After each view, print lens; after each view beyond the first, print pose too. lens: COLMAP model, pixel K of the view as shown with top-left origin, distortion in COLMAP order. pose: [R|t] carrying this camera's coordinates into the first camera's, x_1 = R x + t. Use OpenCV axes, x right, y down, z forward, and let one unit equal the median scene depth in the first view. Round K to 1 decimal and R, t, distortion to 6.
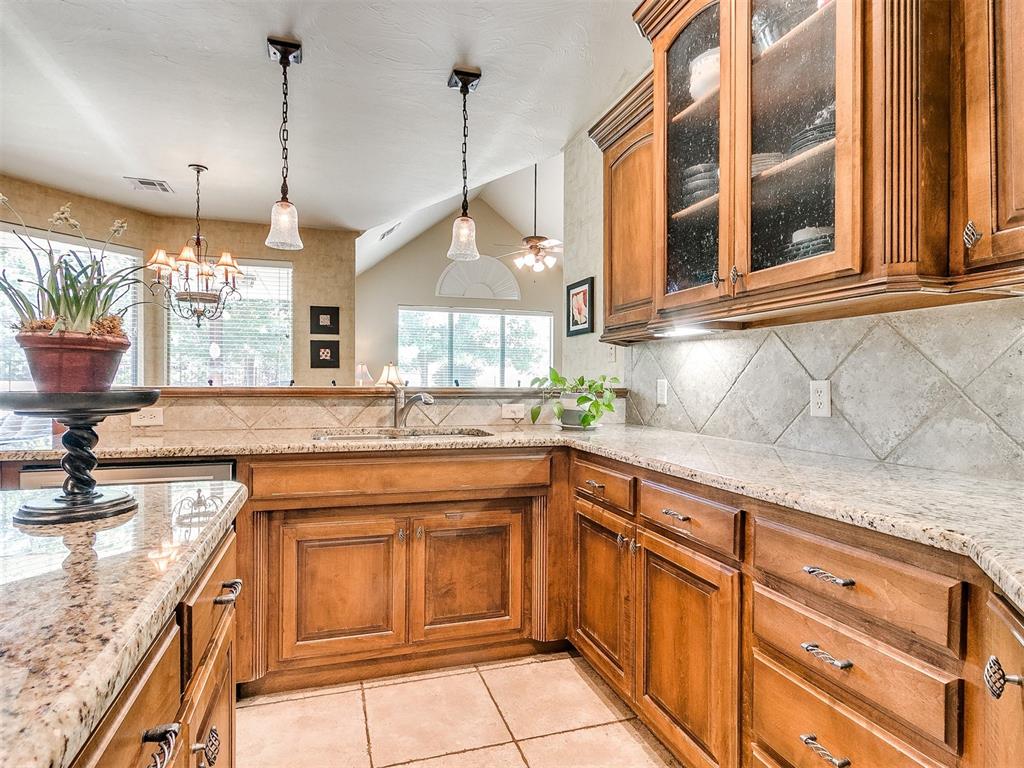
lens RADIAL K [[605.4, 0, 514.7], [0, 605.4, 382.3], [0, 0, 1]] dist [0.002784, -0.001197]
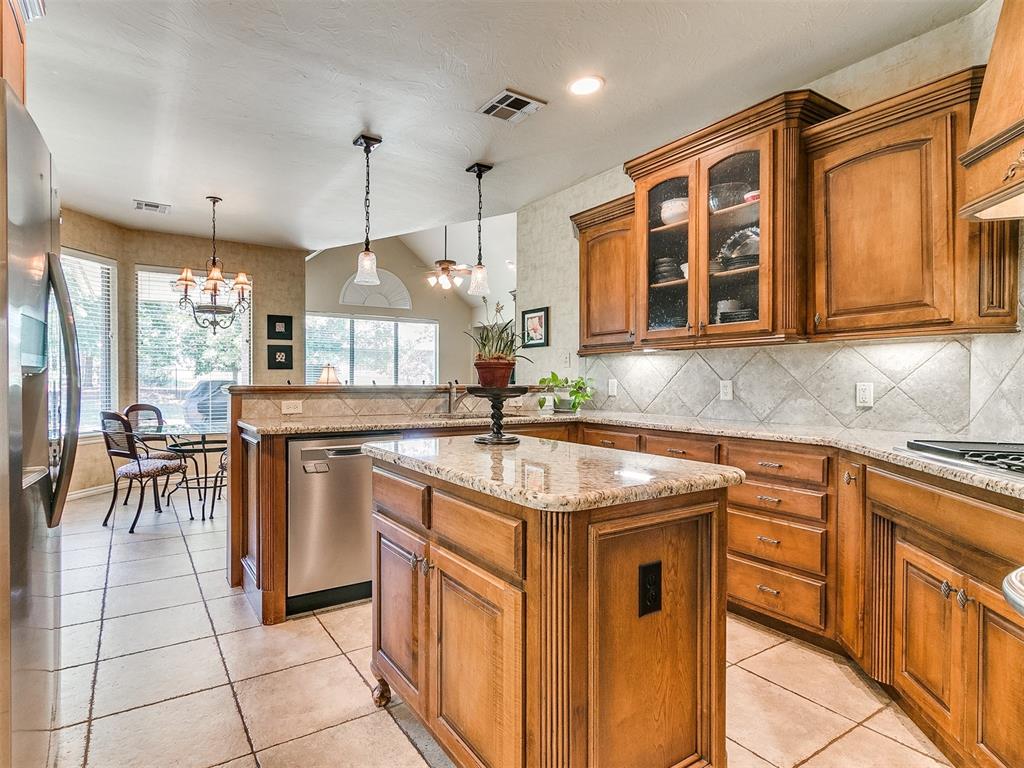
lens RADIAL K [[566.8, 0, 510.5], [0, 566.8, 383.9], [0, 0, 1]] dist [-0.001036, 0.001072]
pose [[0.960552, -0.003868, 0.278073, -0.494939], [0.002192, 0.999978, 0.006339, -0.003755], [-0.278091, -0.005480, 0.960539, -0.384610]]
